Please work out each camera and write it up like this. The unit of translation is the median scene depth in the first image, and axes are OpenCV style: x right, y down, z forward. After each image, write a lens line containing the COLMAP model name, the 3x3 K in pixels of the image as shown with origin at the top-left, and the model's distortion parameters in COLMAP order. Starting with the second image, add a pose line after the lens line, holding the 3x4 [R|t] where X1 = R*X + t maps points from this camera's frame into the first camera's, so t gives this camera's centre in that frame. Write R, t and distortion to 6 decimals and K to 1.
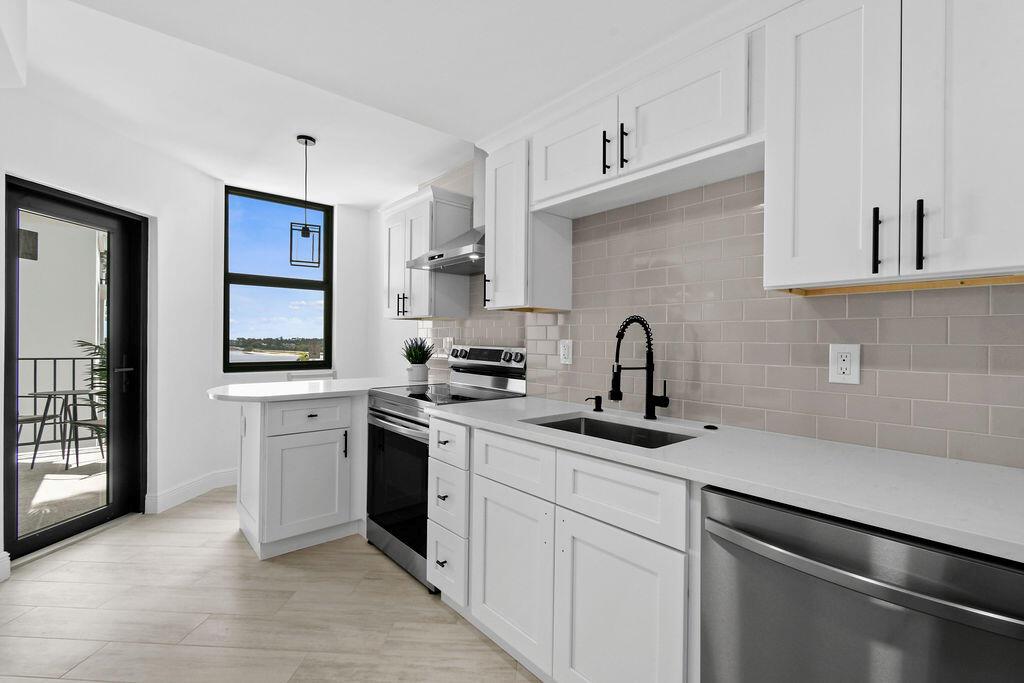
lens RADIAL K [[456.6, 0, 527.7], [0, 456.6, 340.8], [0, 0, 1]] dist [0.001078, -0.005118]
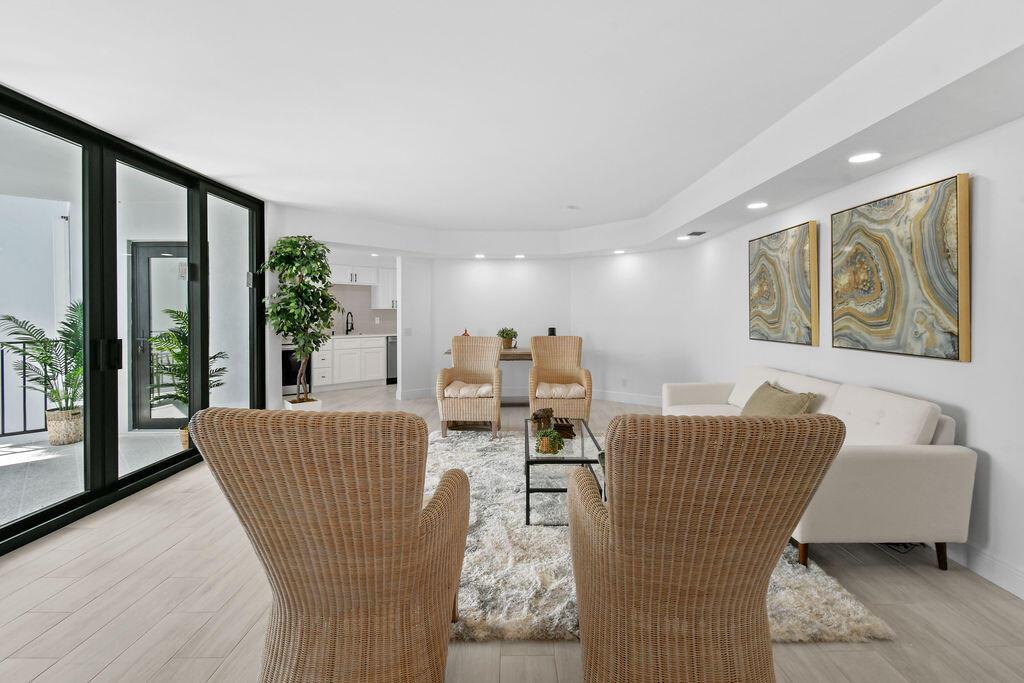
lens RADIAL K [[462.5, 0, 518.7], [0, 462.5, 319.8], [0, 0, 1]] dist [0.006143, 0.000117]
pose [[-0.047059, -0.021614, 0.998658, -2.731677], [0.005346, 0.999746, 0.021890, -0.041196], [-0.998878, 0.006369, -0.046931, -0.294249]]
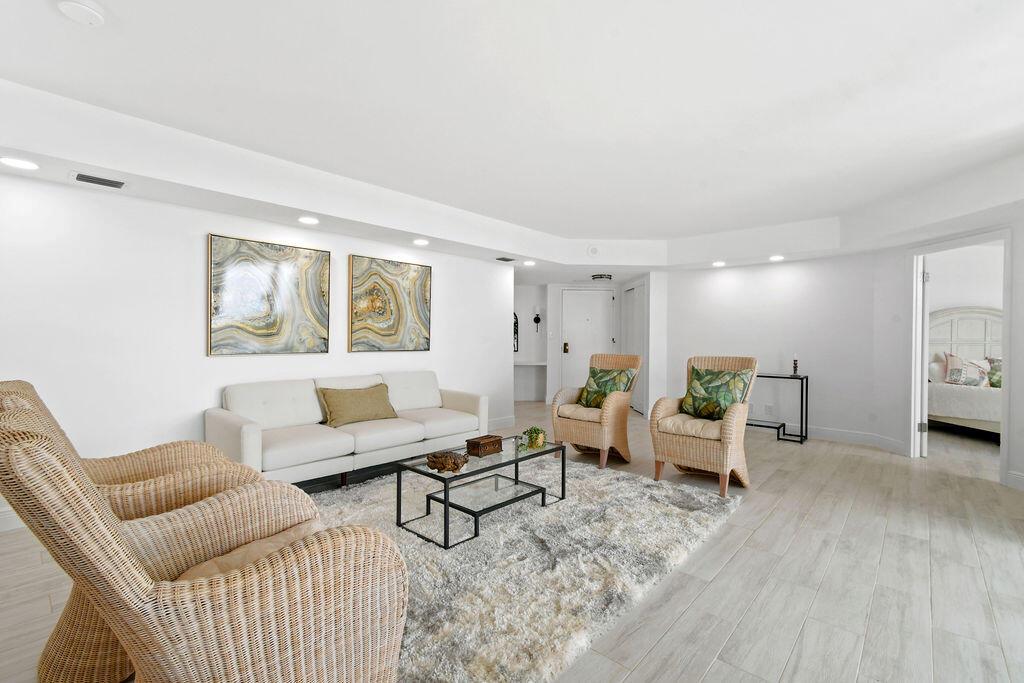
lens RADIAL K [[454.4, 0, 516.4], [0, 454.4, 340.8], [0, 0, 1]] dist [-0.000068, -0.000310]
pose [[-0.642167, -0.006793, -0.766535, -0.897176], [-0.016803, 0.999845, 0.005215, -0.001229], [0.766381, 0.016229, -0.642182, 0.263983]]
